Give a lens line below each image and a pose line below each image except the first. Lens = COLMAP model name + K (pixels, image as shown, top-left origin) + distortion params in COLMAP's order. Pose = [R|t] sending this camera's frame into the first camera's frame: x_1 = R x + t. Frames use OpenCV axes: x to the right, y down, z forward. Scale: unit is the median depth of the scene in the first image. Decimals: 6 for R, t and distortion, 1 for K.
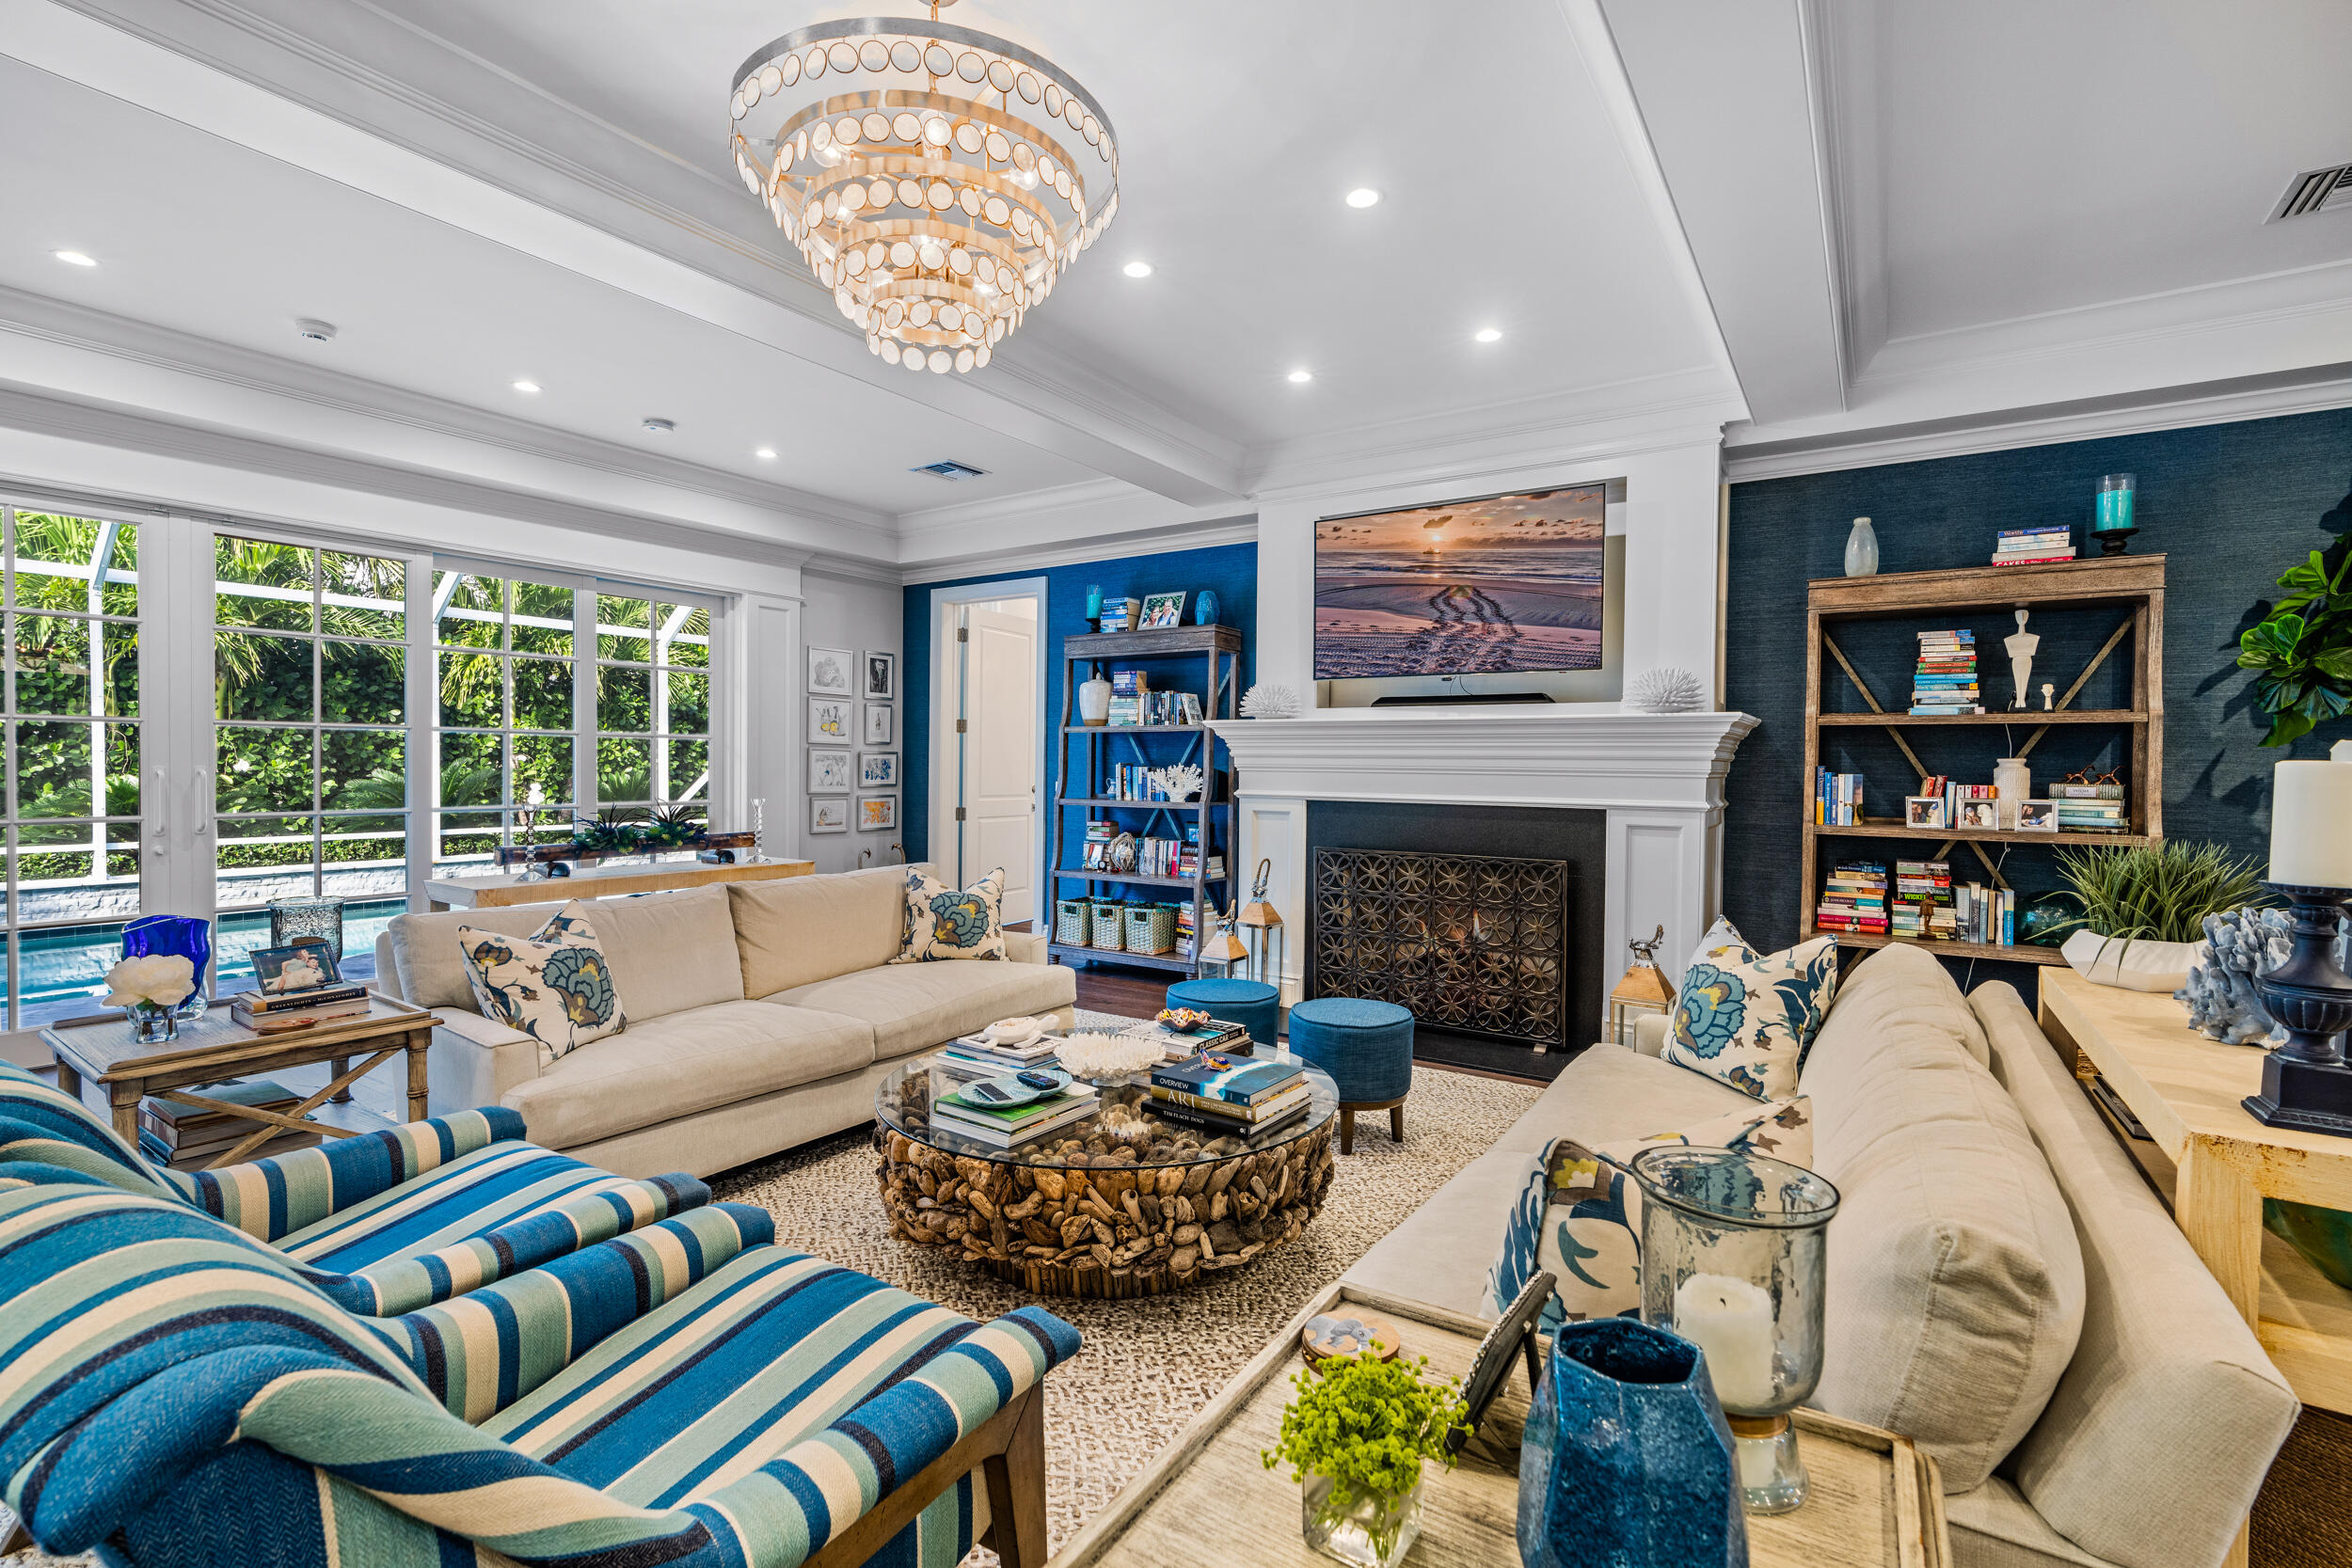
lens RADIAL K [[1065.3, 0, 1166.6], [0, 1065.3, 785.1], [0, 0, 1]] dist [-0.010625, 0.006419]
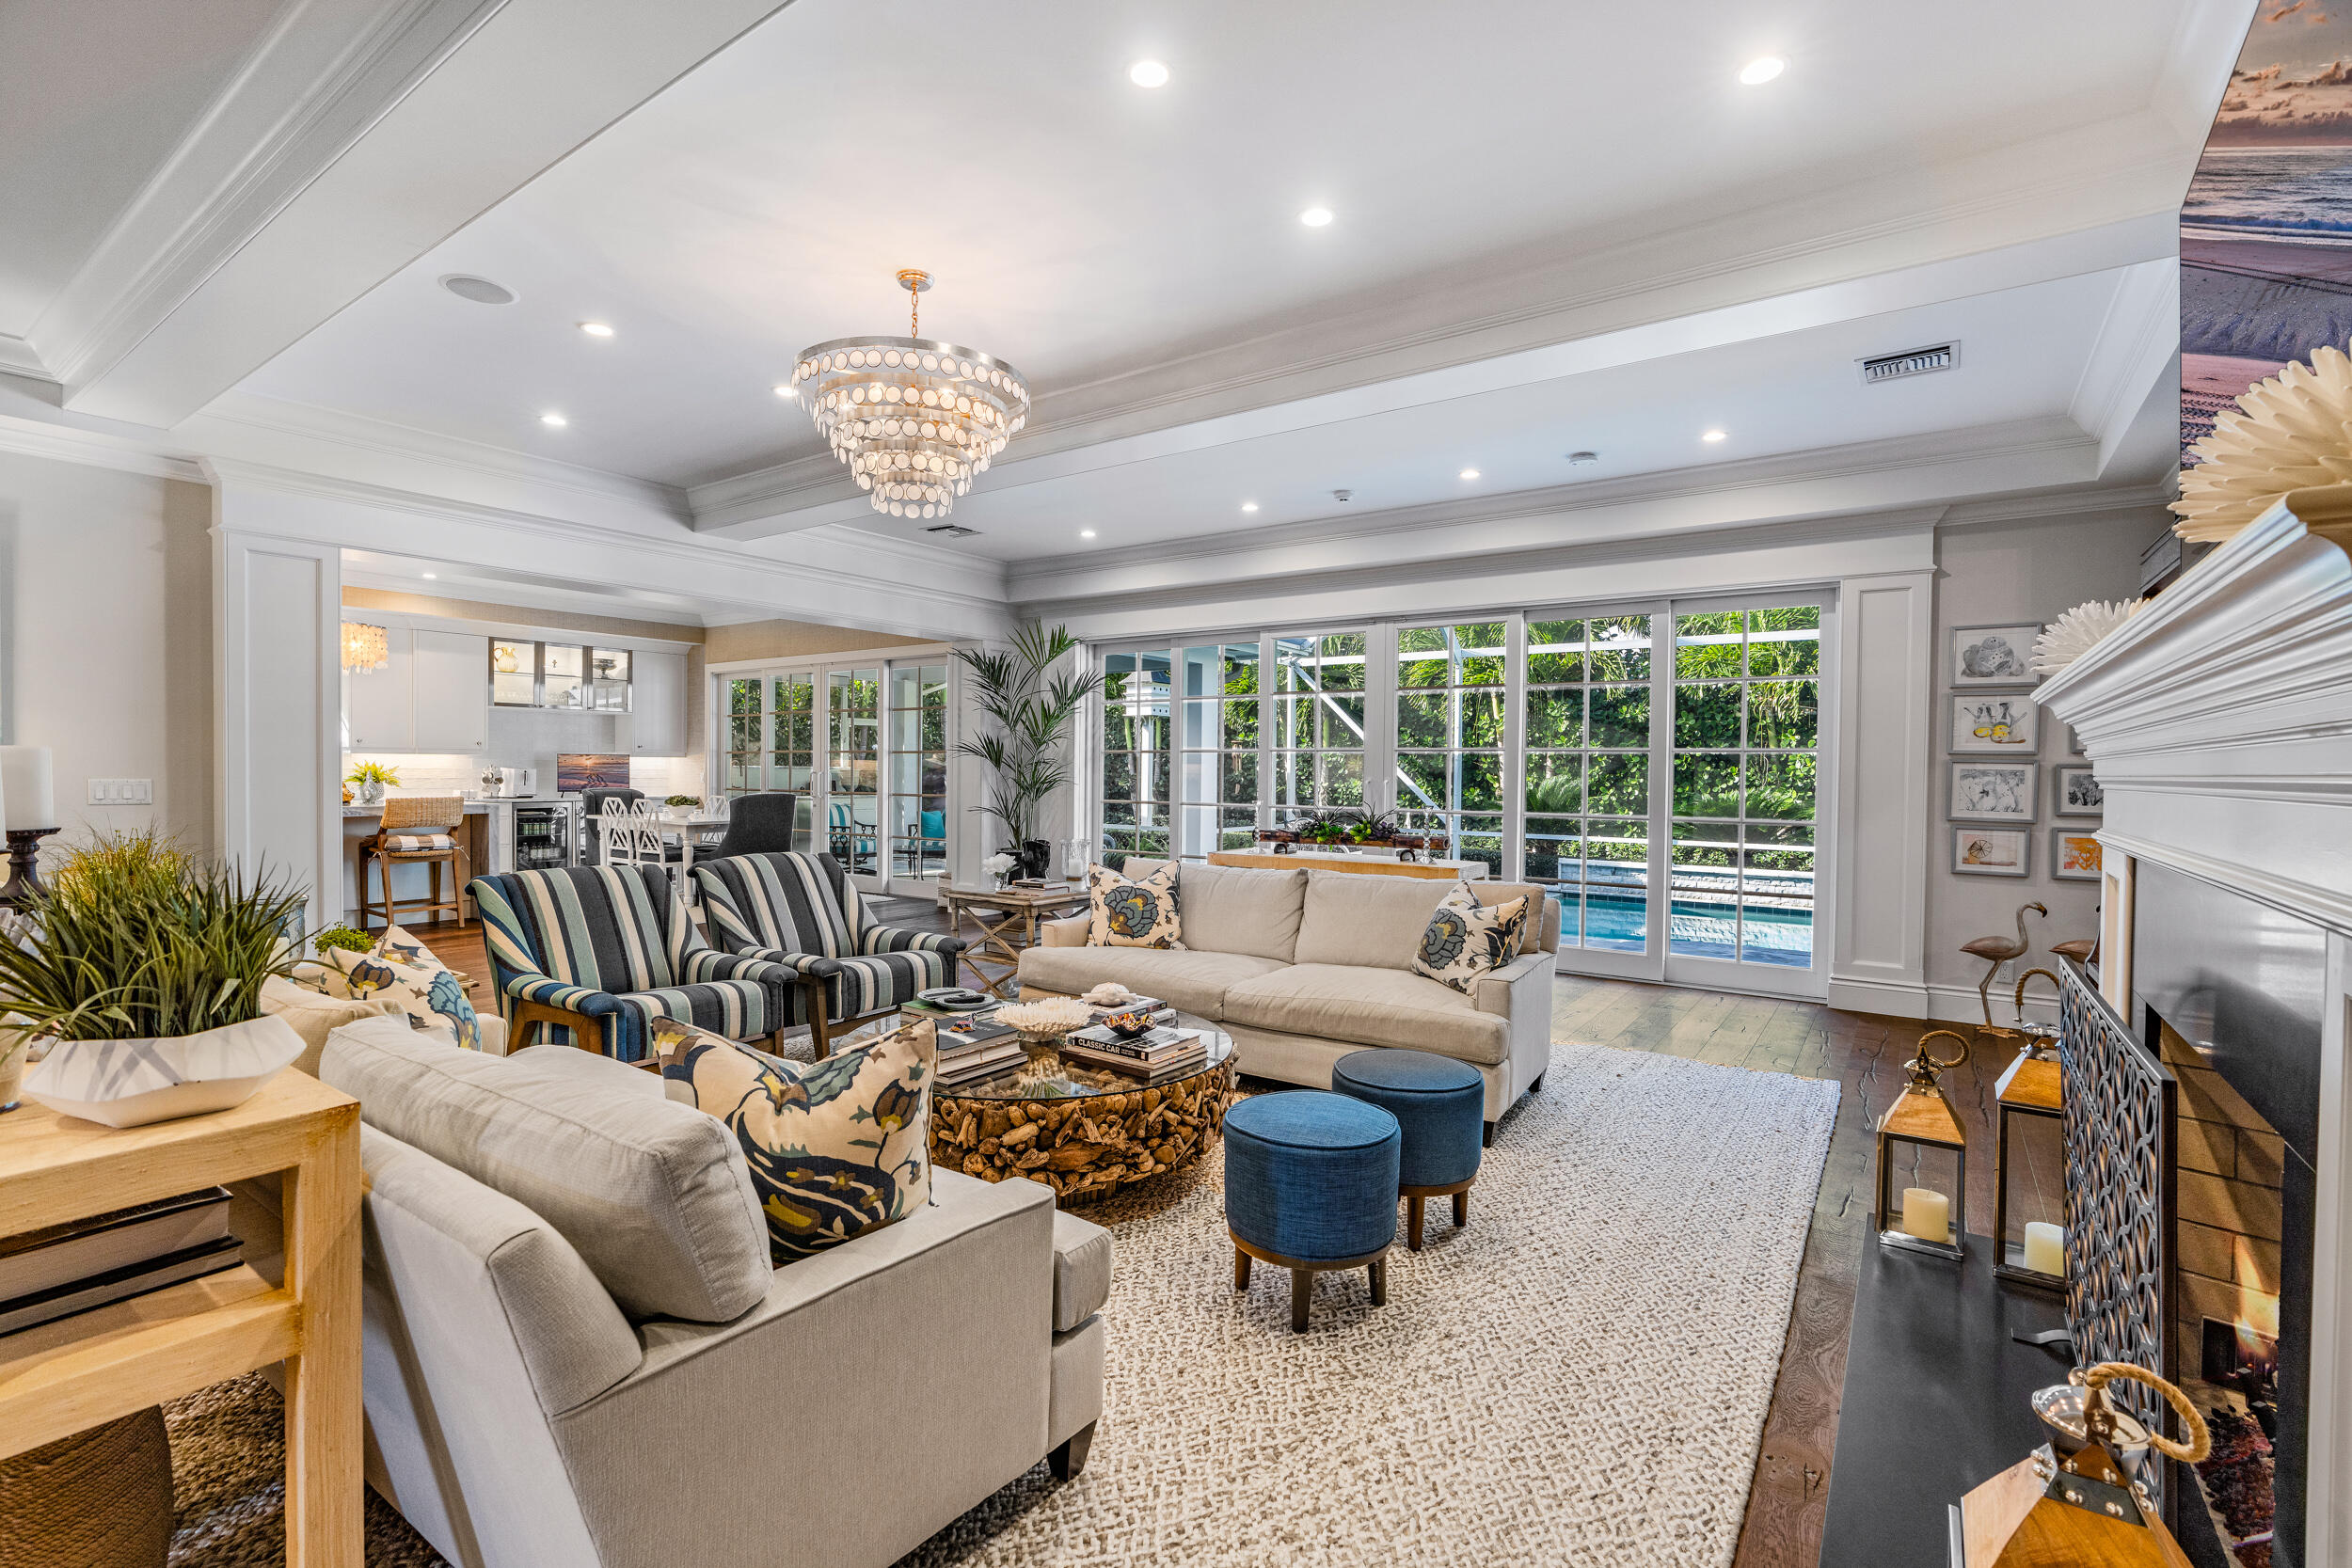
lens RADIAL K [[1065.3, 0, 1166.6], [0, 1065.3, 785.1], [0, 0, 1]] dist [-0.010625, 0.006419]
pose [[-0.026231, 0.007669, -0.999626, 0.645213], [-0.030152, 0.999510, 0.008459, -0.009546], [0.999201, 0.030362, -0.025987, 0.670392]]
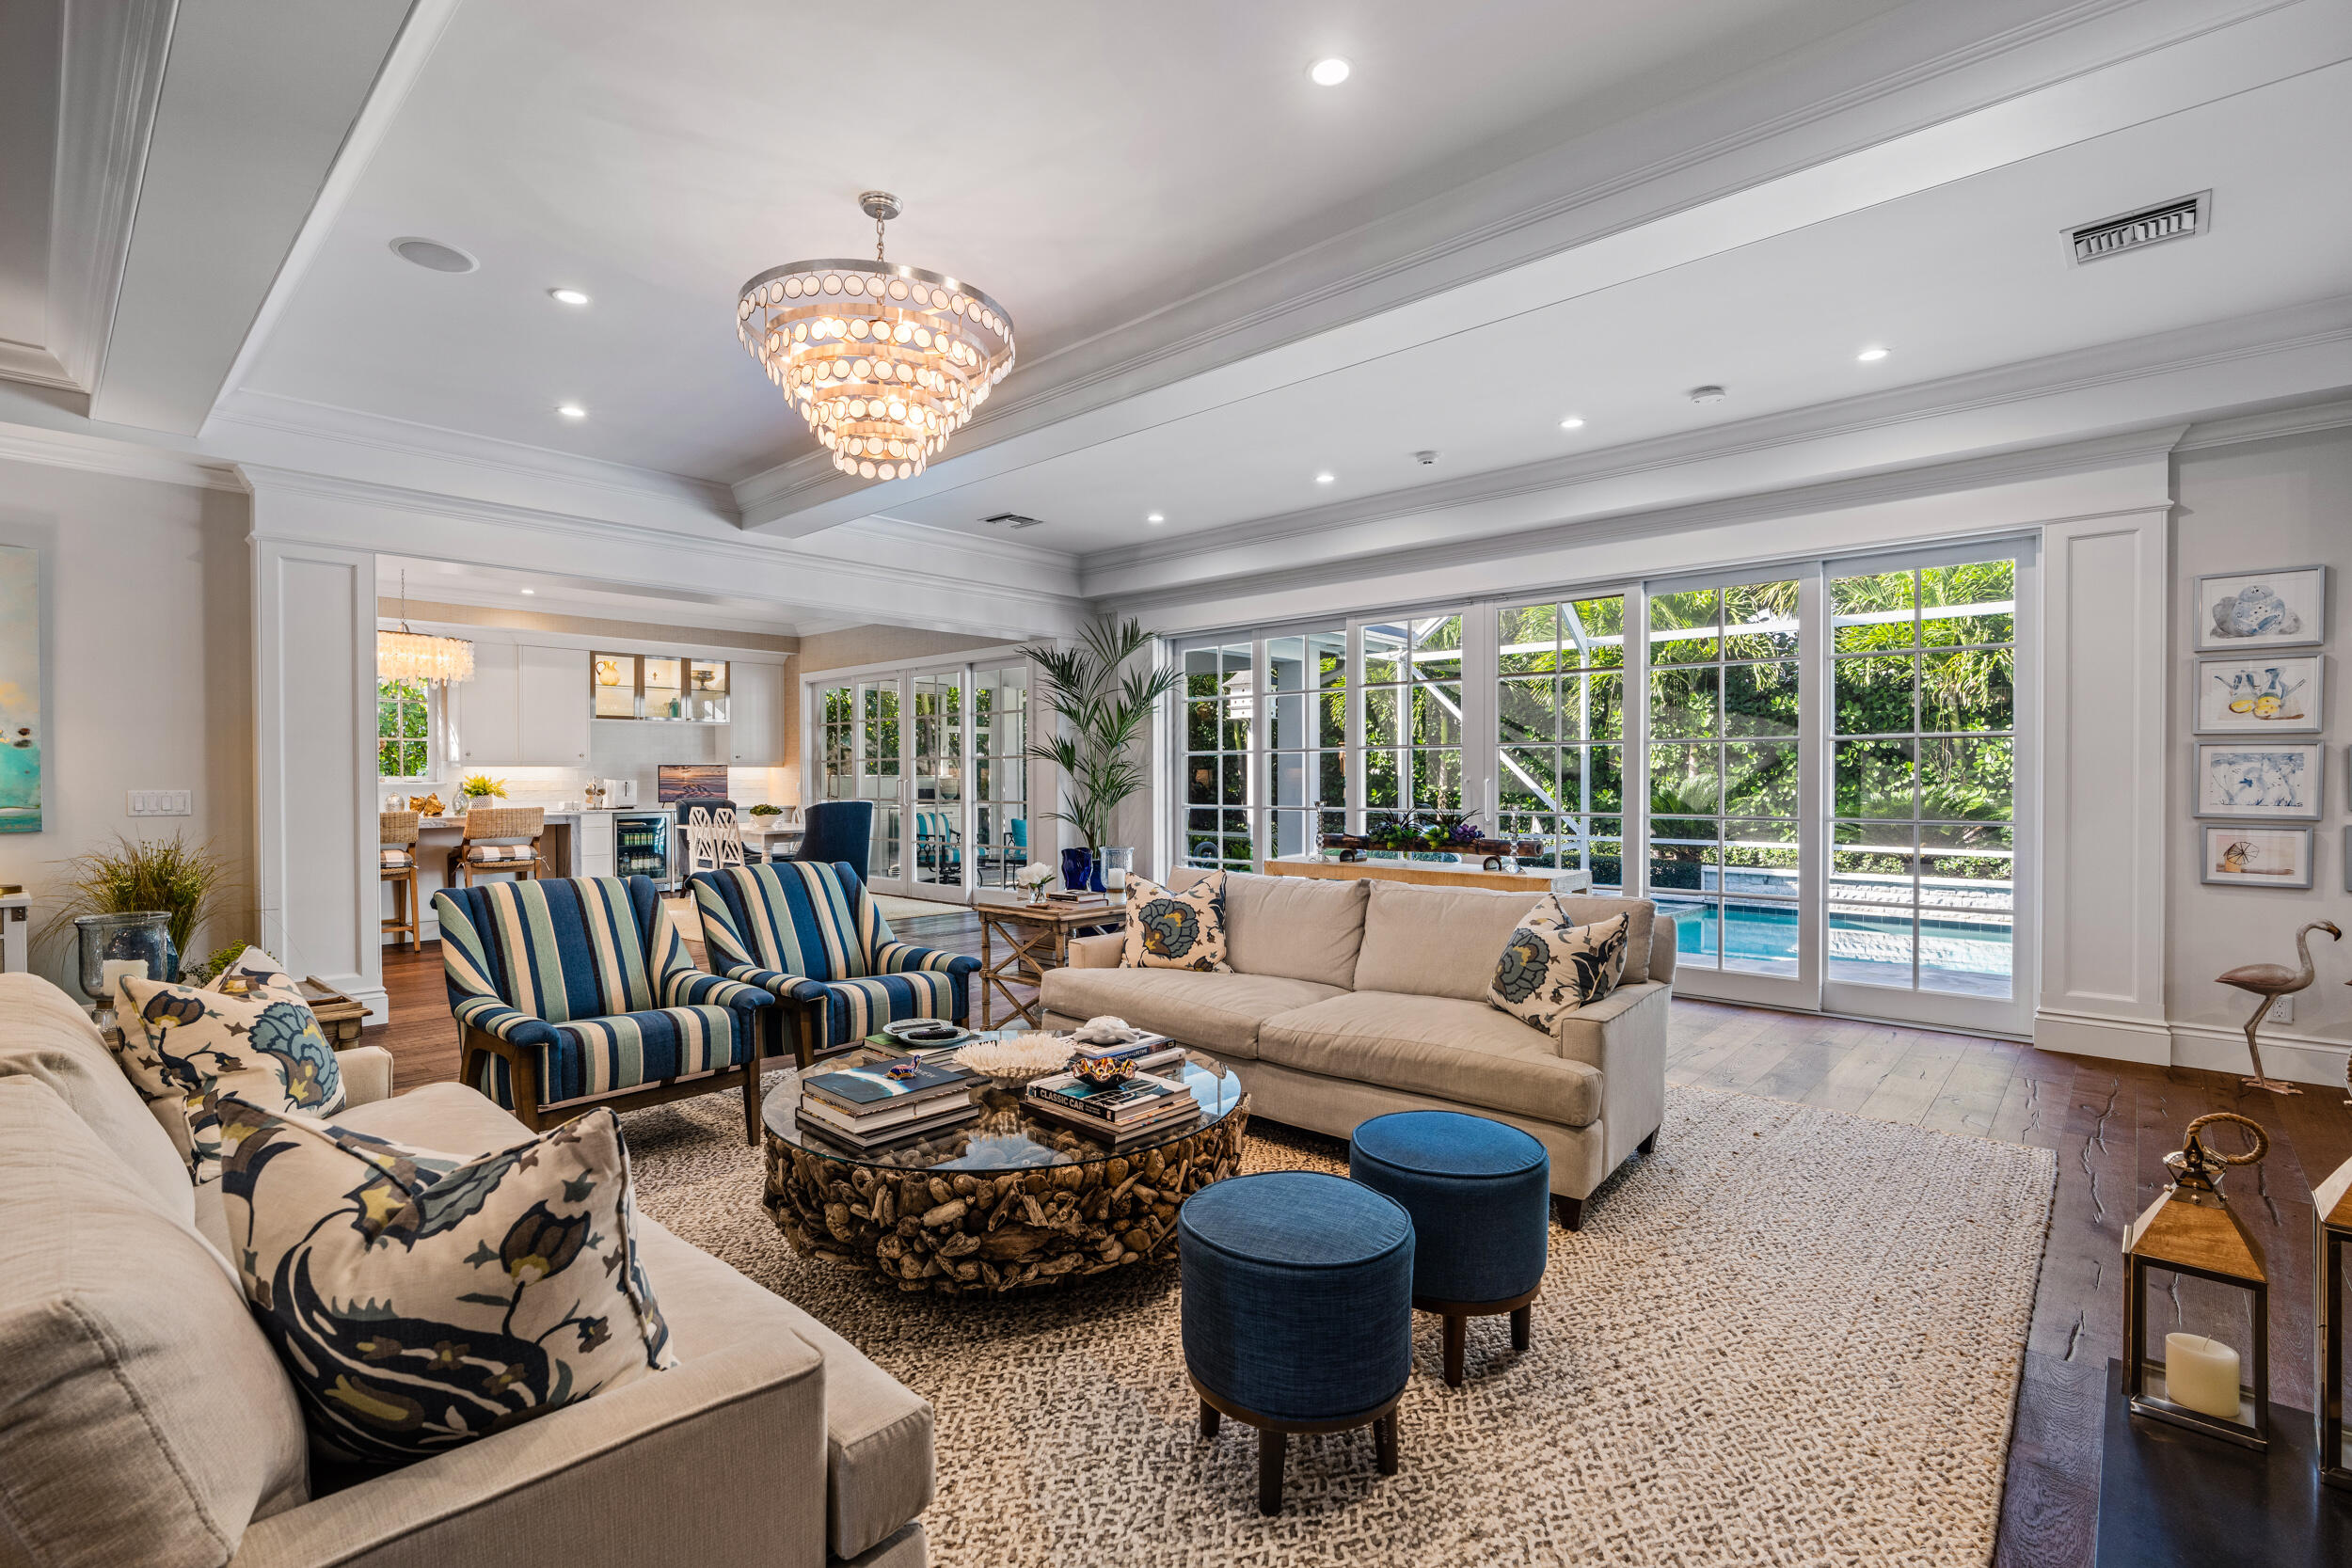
lens RADIAL K [[1065.3, 0, 1166.6], [0, 1065.3, 785.1], [0, 0, 1]] dist [-0.010625, 0.006419]
pose [[-0.147886, 0.000968, -0.989004, 0.518891], [-0.018118, 0.999829, 0.003687, -0.002795], [0.988838, 0.018464, -0.147843, 0.739658]]
